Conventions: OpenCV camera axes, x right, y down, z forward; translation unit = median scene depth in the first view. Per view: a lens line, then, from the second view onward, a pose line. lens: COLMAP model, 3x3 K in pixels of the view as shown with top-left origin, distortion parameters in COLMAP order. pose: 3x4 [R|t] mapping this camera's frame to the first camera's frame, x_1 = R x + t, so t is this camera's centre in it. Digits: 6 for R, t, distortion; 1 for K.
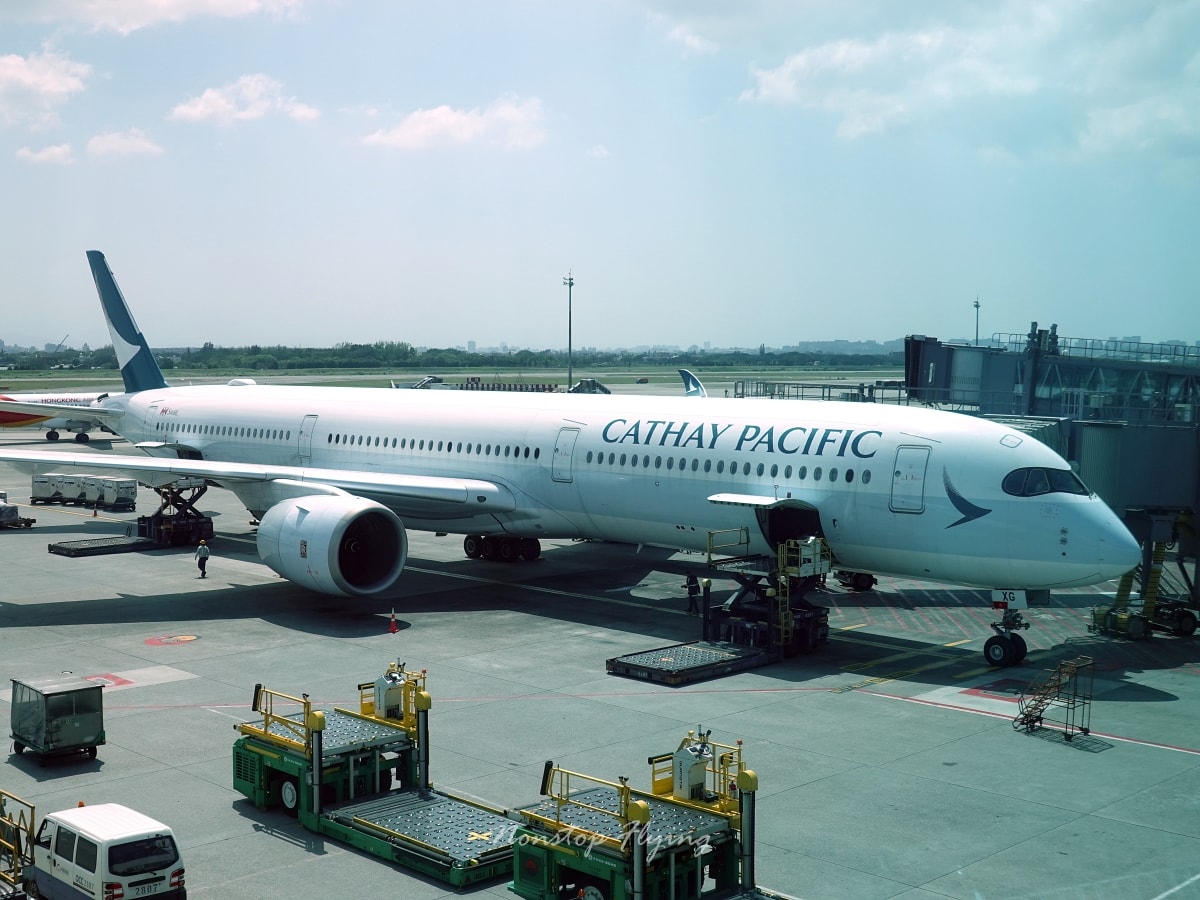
lens RADIAL K [[1499.3, 0, 596.5], [0, 1499.3, 450.4], [0, 0, 1]] dist [0.012554, 0.000000]
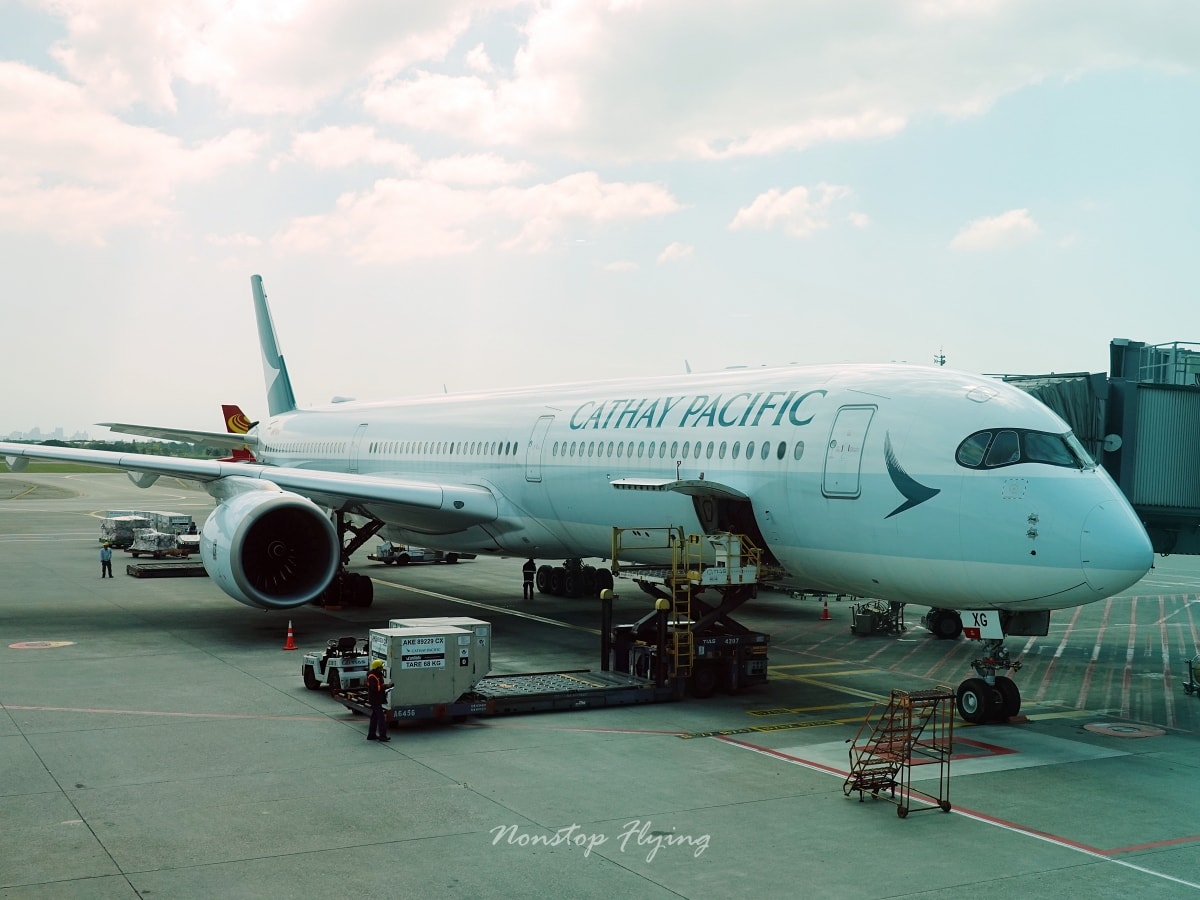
lens RADIAL K [[1499.3, 0, 605.3], [0, 1499.3, 451.0], [0, 0, 1]] dist [0.012554, 0.000000]
pose [[0.961641, 0.008711, -0.274172, 0.284745], [-0.026394, 0.997797, -0.060870, 0.063605], [0.273037, 0.065772, 0.959752, 0.274337]]
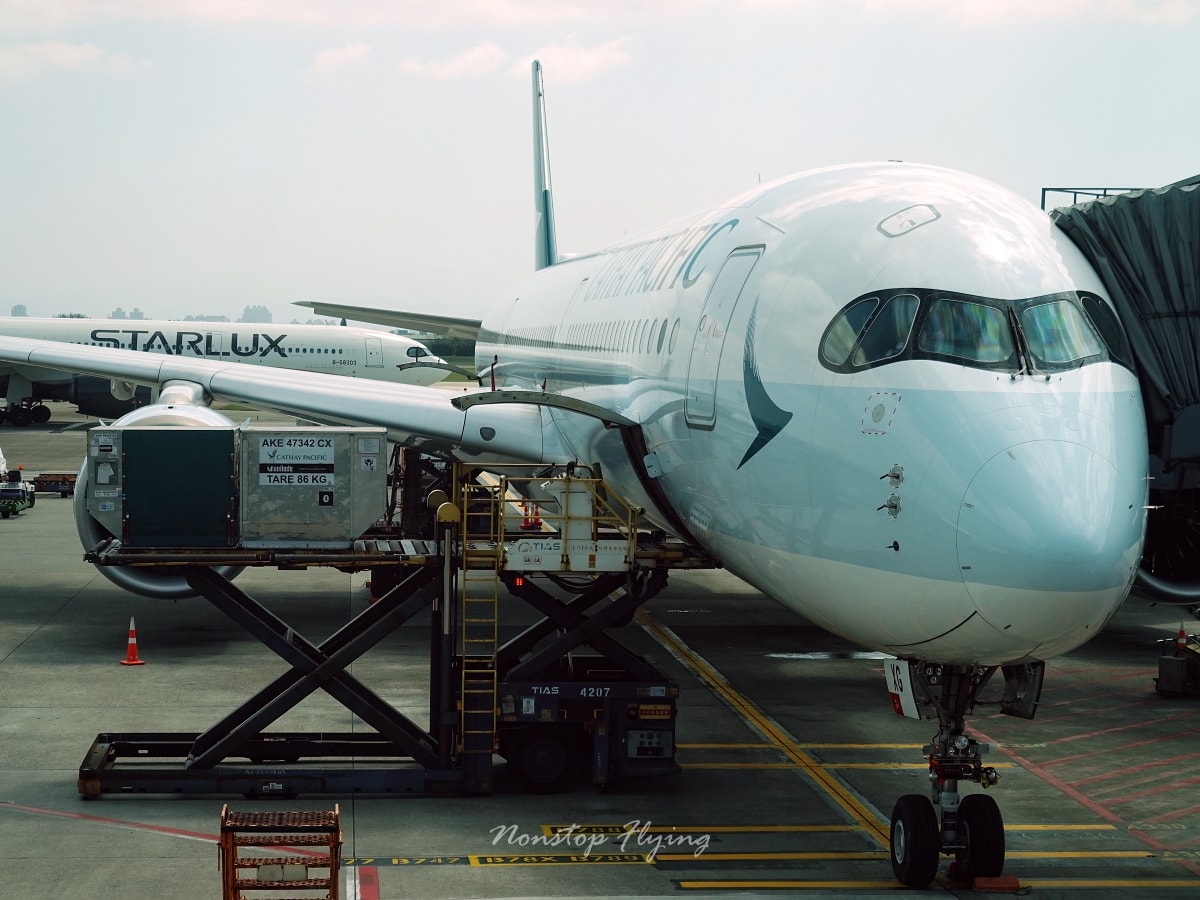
lens RADIAL K [[2412.2, 0, 598.3], [0, 2412.2, 449.7], [0, 0, 1]] dist [0.062416, 0.000000]
pose [[0.793031, 0.038642, -0.607954, 0.529248], [-0.052744, 0.998594, -0.005330, 0.049784], [0.606893, 0.036293, 0.793954, 0.498683]]
